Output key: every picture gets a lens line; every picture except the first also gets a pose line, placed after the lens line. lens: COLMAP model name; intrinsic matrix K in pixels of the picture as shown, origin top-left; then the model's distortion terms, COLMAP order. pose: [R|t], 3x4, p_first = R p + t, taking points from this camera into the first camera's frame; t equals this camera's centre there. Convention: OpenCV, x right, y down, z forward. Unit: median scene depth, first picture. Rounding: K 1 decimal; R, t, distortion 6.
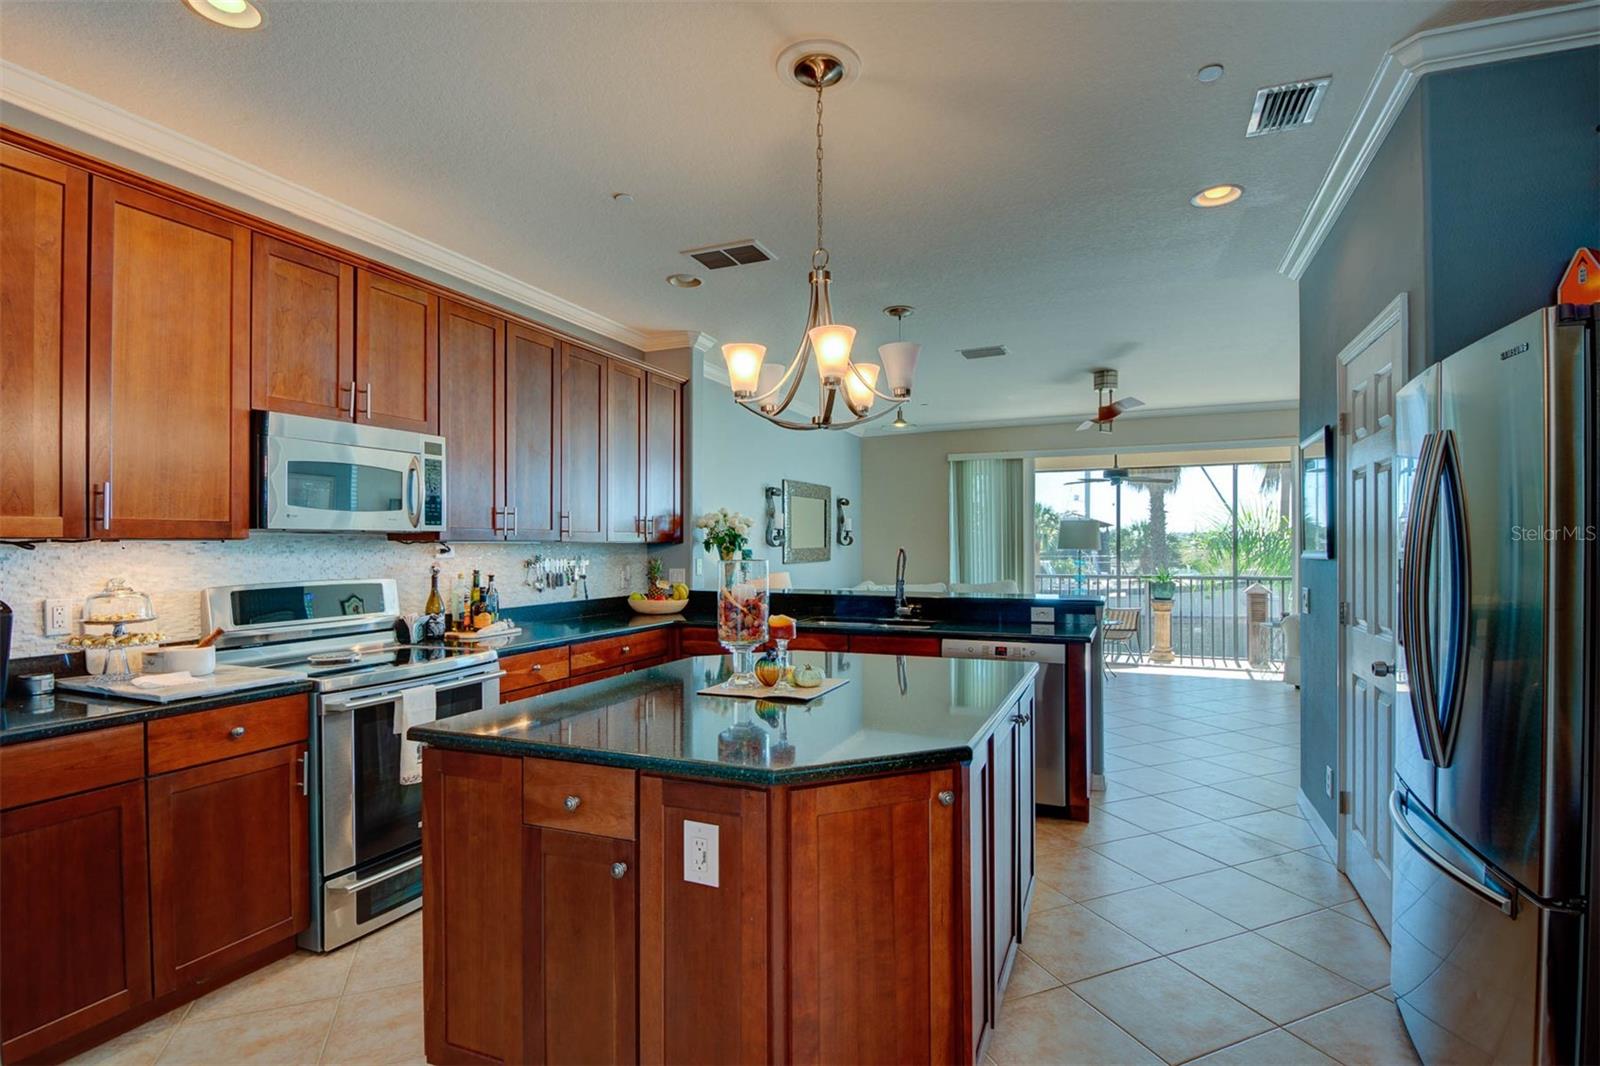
lens RADIAL K [[803.3, 0, 800.0], [0, 803.3, 533.0], [0, 0, 1]] dist [0.025236, -0.000179]
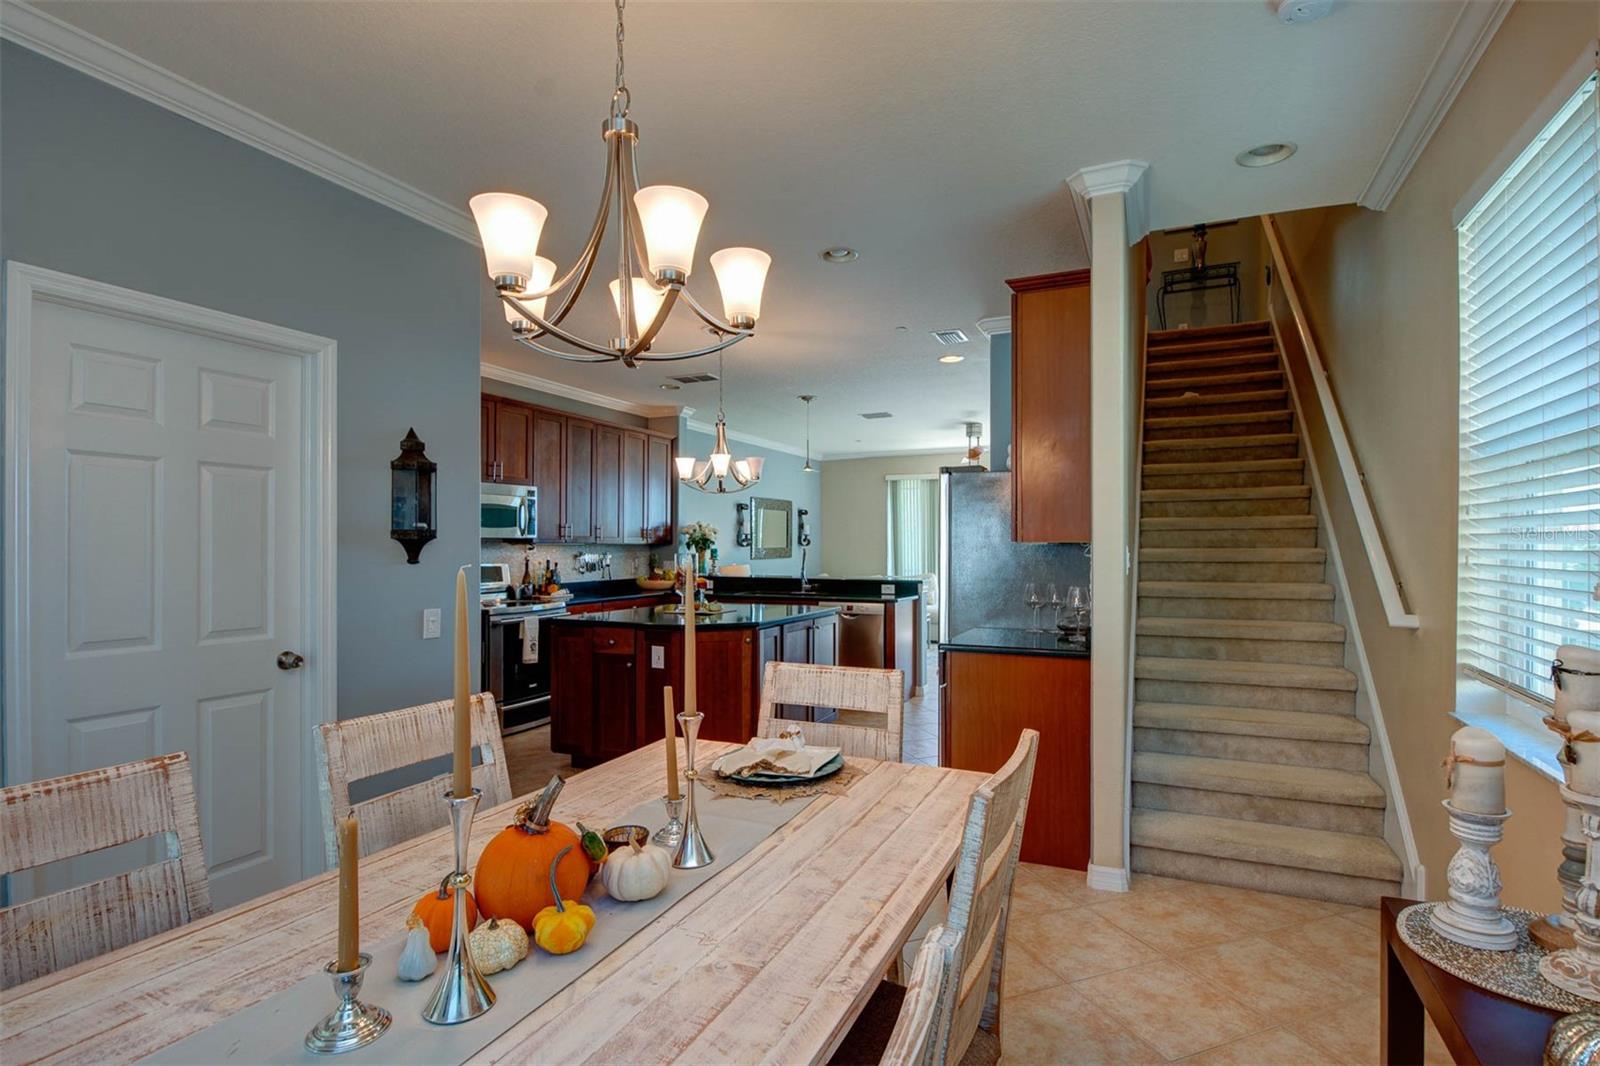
lens RADIAL K [[834.5, 0, 800.0], [0, 834.5, 533.0], [0, 0, 1]] dist [0.000967, 0.000034]
pose [[0.999712, 0.004104, -0.023627, 0.169886], [-0.004066, 0.999990, 0.001670, -0.015738], [0.023633, -0.001574, 0.999719, -0.731734]]
